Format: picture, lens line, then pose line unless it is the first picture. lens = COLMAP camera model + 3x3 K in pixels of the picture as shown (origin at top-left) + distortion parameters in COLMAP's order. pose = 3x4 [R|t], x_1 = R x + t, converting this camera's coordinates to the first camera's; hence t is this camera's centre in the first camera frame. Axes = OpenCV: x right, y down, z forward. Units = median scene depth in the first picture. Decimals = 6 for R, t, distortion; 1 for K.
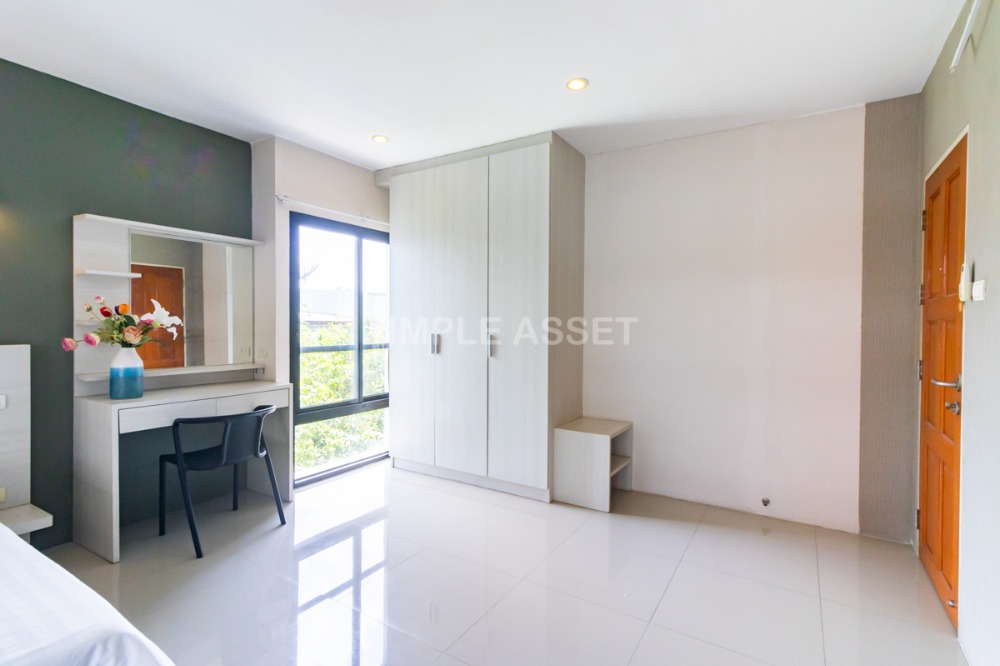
lens RADIAL K [[473.1, 0, 506.0], [0, 473.1, 329.6], [0, 0, 1]] dist [0.006017, -0.000759]
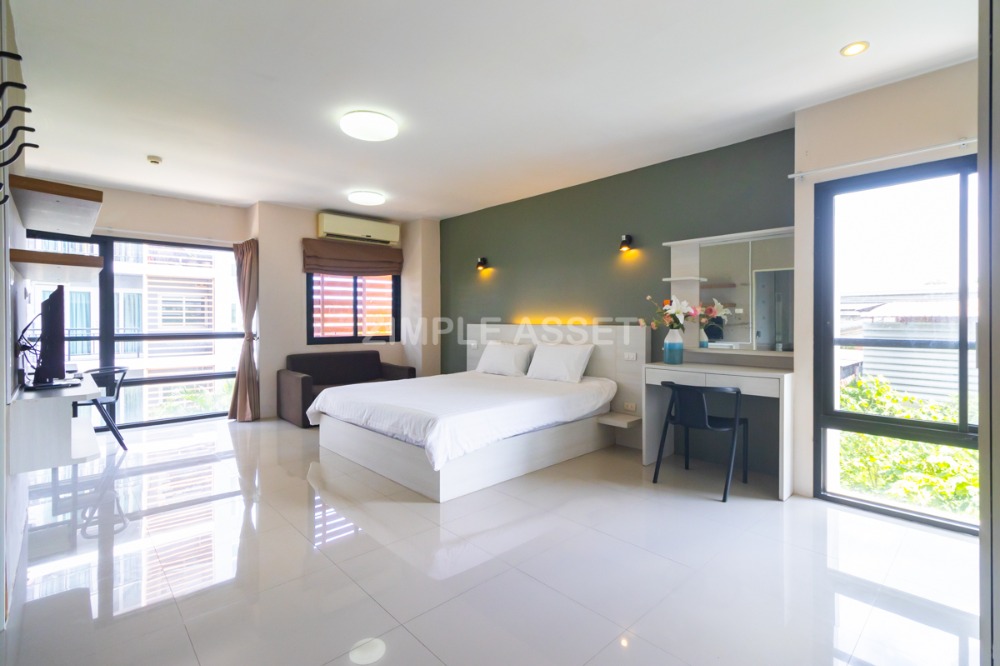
lens RADIAL K [[473.1, 0, 501.3], [0, 473.1, 319.2], [0, 0, 1]] dist [0.006017, -0.000759]
pose [[-0.279278, -0.007482, -0.960181, 0.503813], [-0.011988, 0.999919, -0.004305, 0.013302], [0.960135, 0.010308, -0.279345, 0.611439]]
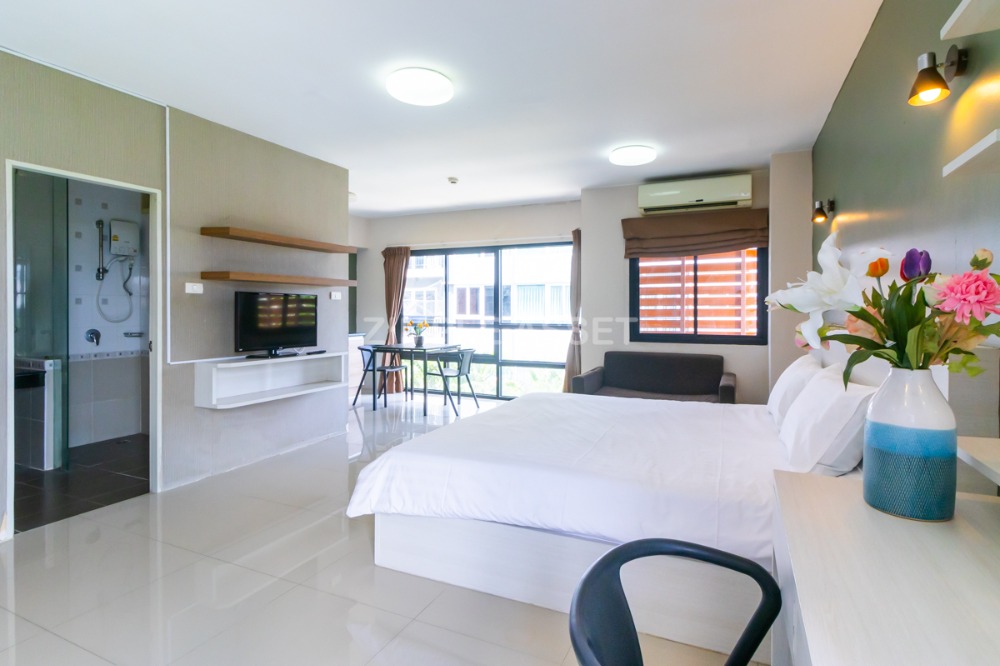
lens RADIAL K [[485.4, 0, 519.2], [0, 485.4, 313.5], [0, 0, 1]] dist [-0.001849, -0.000843]
pose [[-0.994503, -0.008865, -0.104330, -0.415661], [-0.011132, 0.999714, 0.021167, -0.007889], [0.104112, 0.022212, -0.994317, 0.936705]]
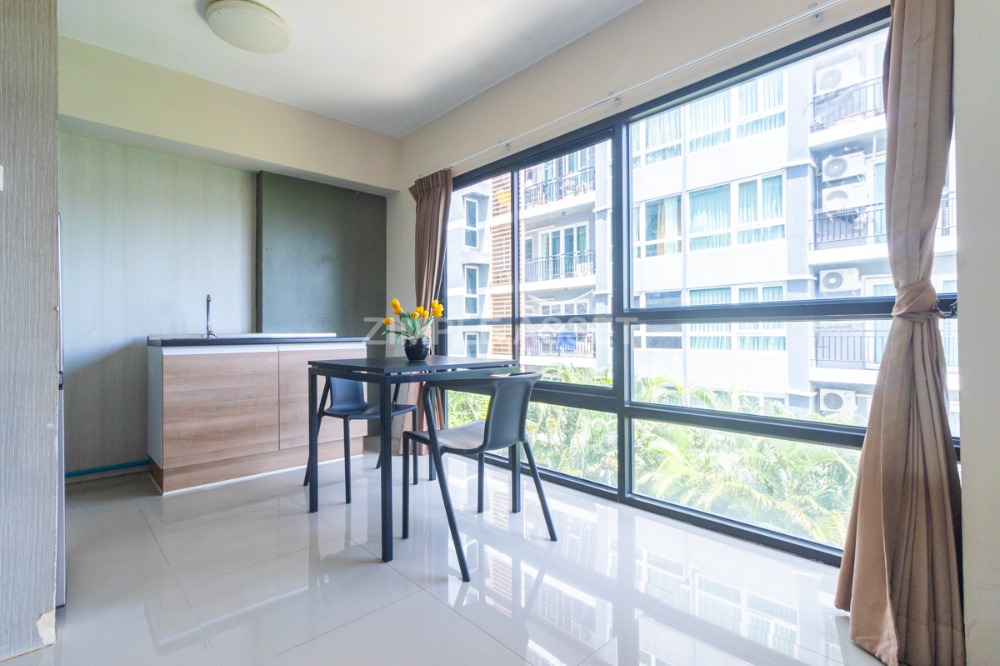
lens RADIAL K [[473.1, 0, 502.9], [0, 473.1, 327.1], [0, 0, 1]] dist [0.006017, -0.000759]
pose [[-0.960182, -0.001780, 0.279369, -0.550285], [-0.000620, 0.999991, 0.004240, 0.088643], [-0.279374, 0.003898, -0.960174, -0.122035]]
